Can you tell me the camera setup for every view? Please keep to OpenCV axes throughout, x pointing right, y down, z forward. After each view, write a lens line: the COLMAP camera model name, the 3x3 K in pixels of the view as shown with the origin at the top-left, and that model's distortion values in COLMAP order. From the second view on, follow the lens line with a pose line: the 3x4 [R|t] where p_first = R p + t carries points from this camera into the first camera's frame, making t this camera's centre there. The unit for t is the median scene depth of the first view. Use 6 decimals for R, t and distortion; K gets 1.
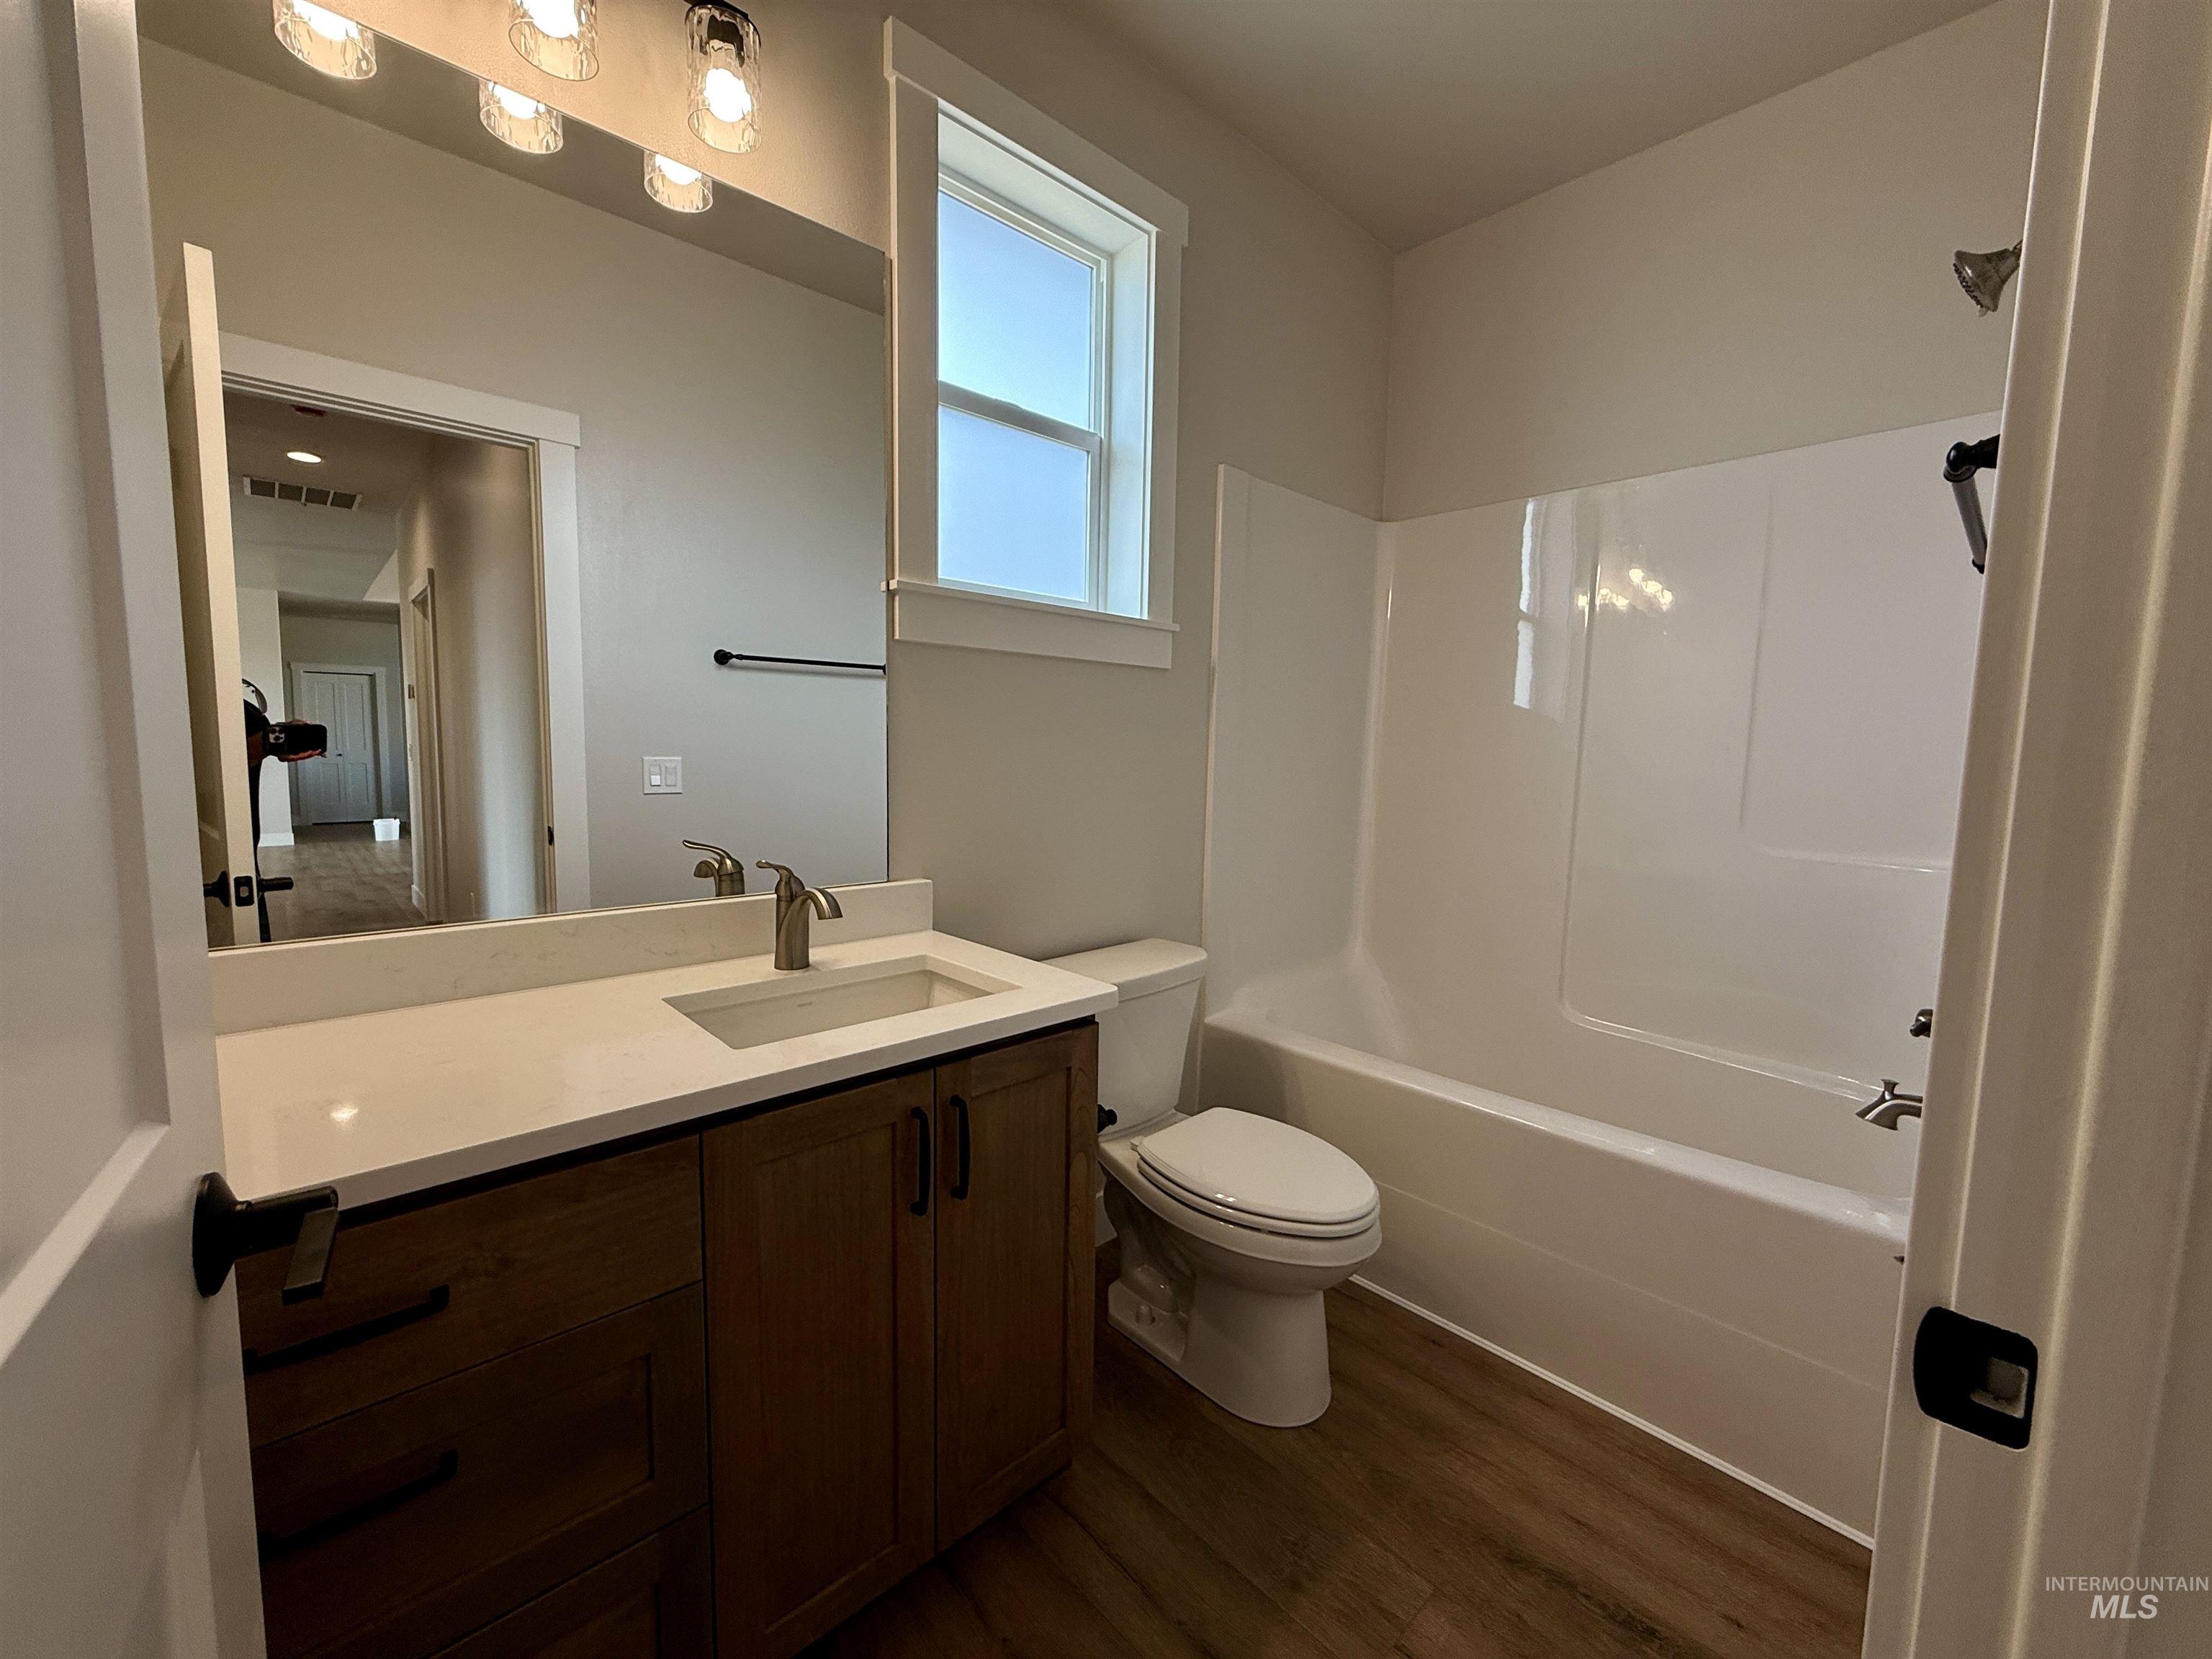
lens RADIAL K [[880.5, 0, 1090.8], [0, 880.5, 830.5], [0, 0, 1]] dist [0.000494, -0.000108]
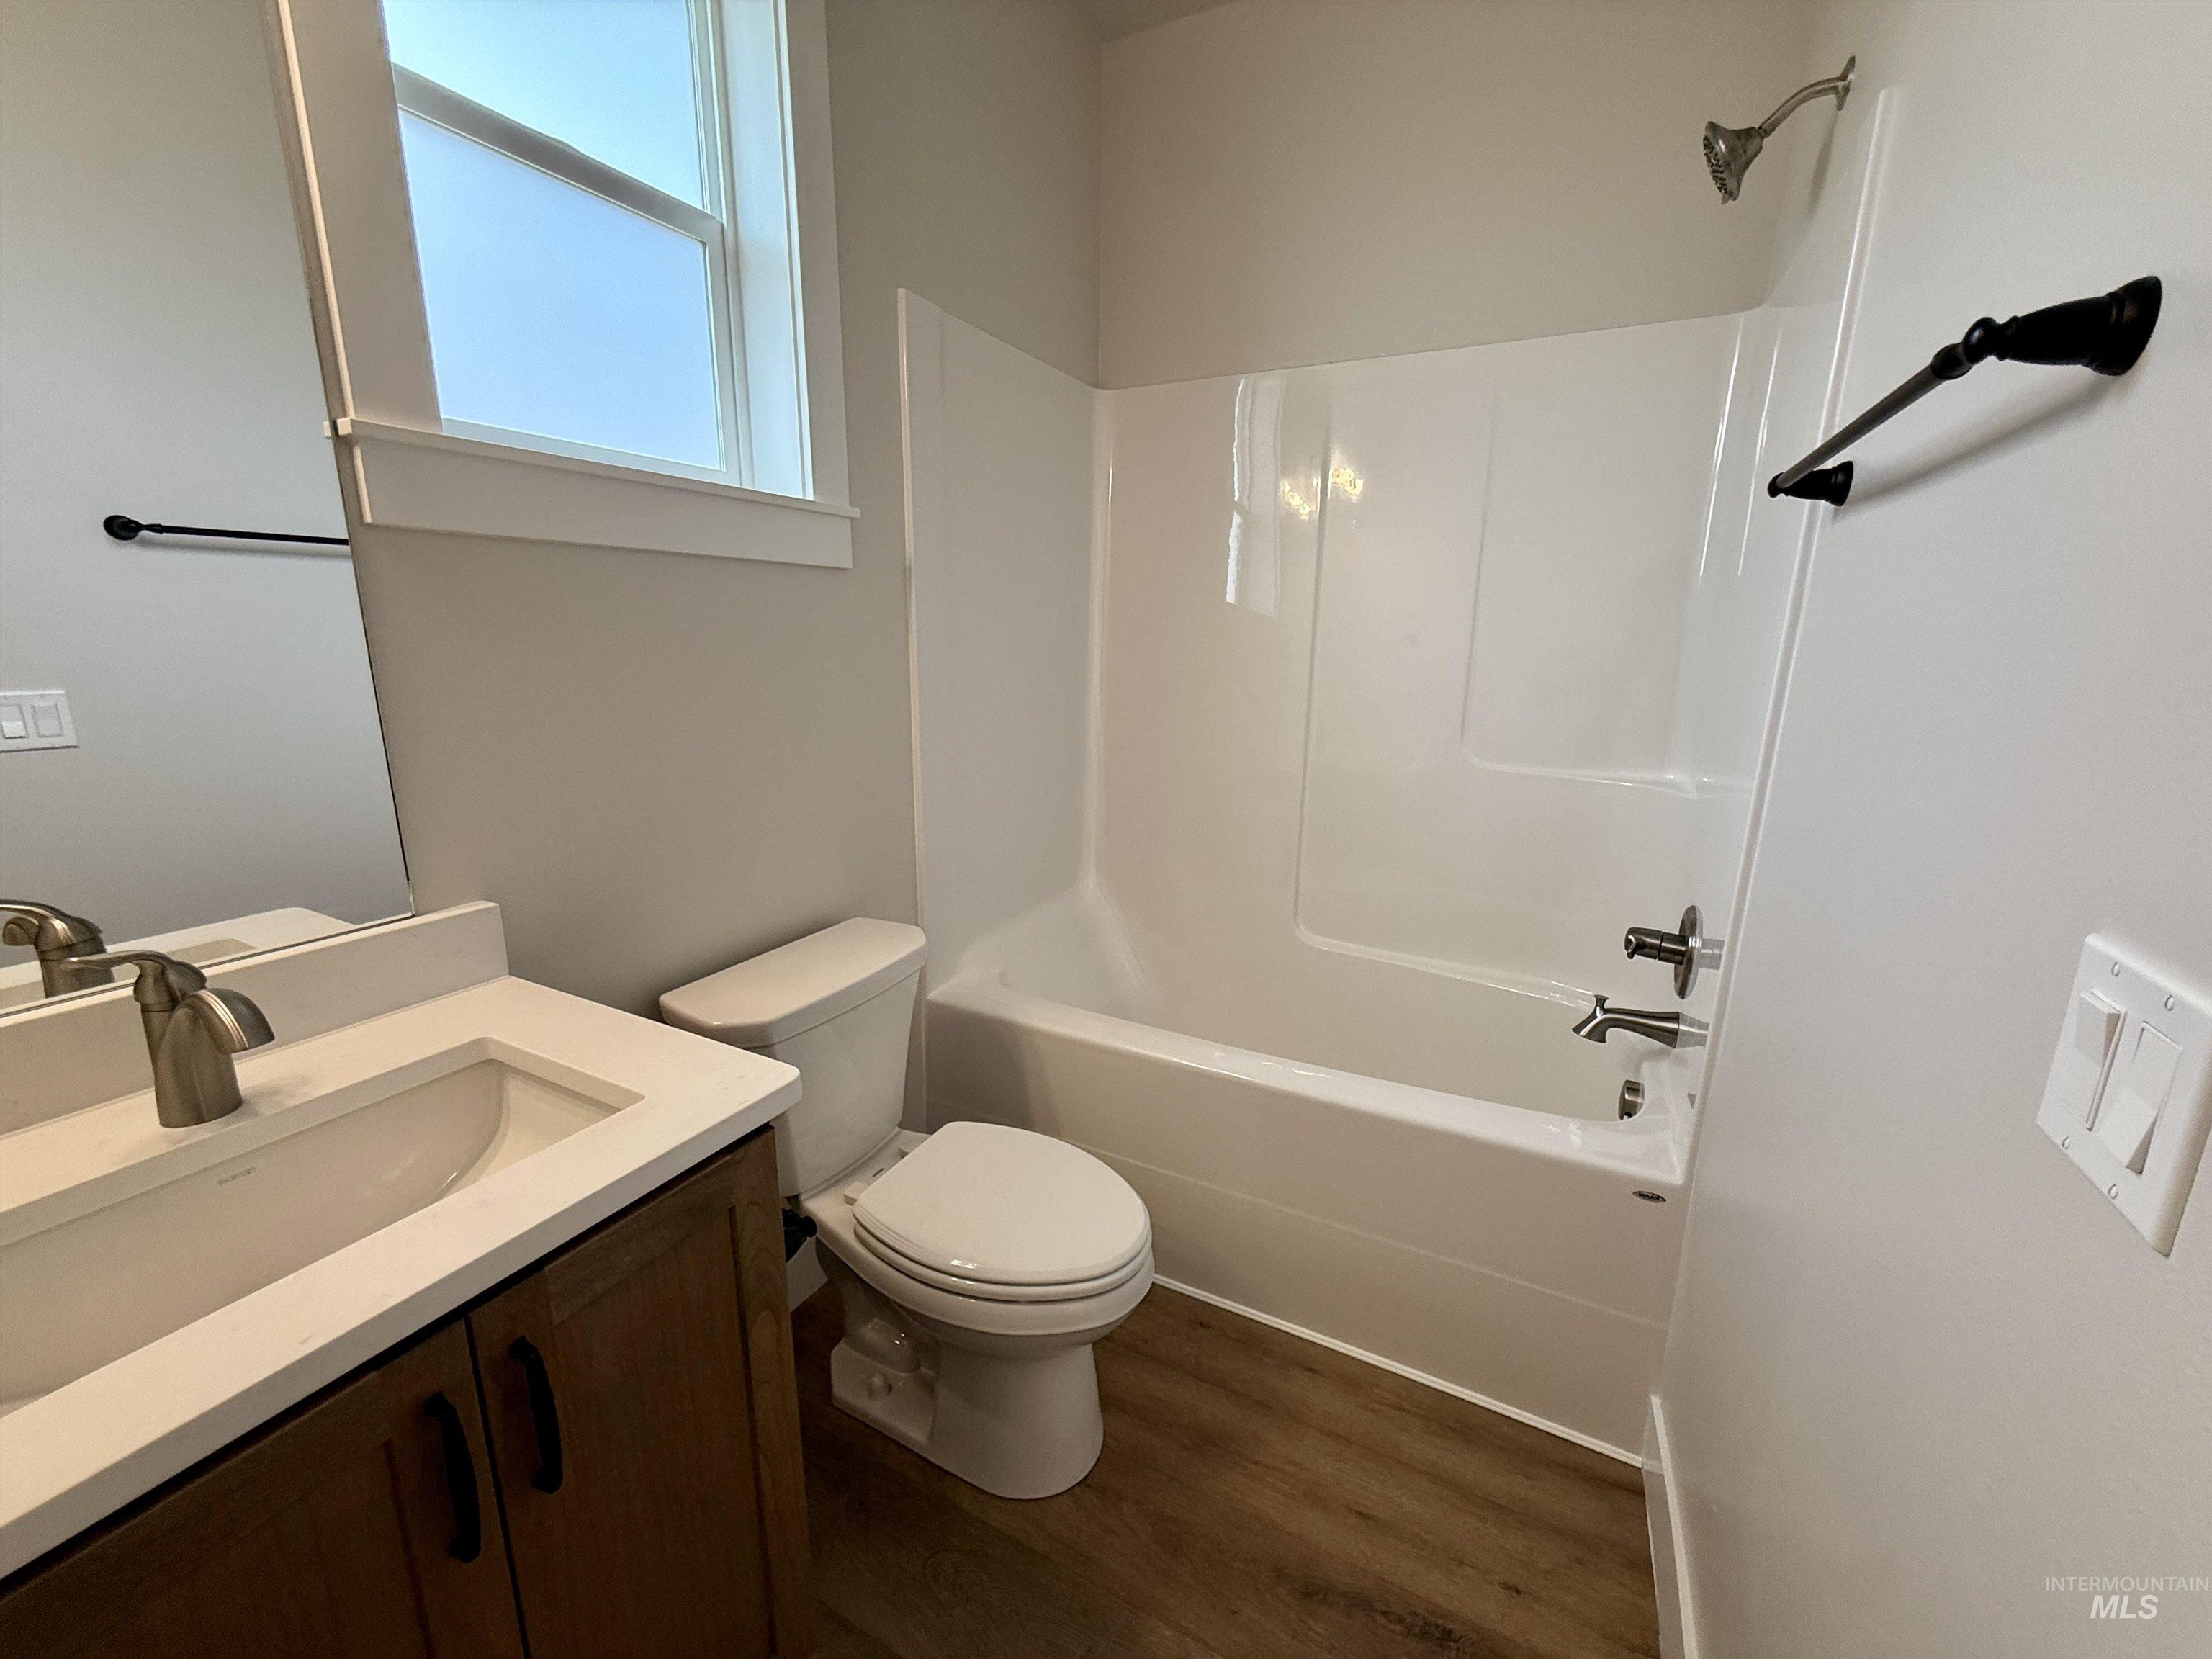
lens RADIAL K [[880.5, 0, 1109.1], [0, 880.5, 821.2], [0, 0, 1]] dist [0.000494, -0.000108]
pose [[0.938559, -0.081497, 0.335358, 0.034640], [0.039056, 0.990558, 0.131416, -0.076454], [-0.342902, -0.110244, 0.932880, 0.251928]]
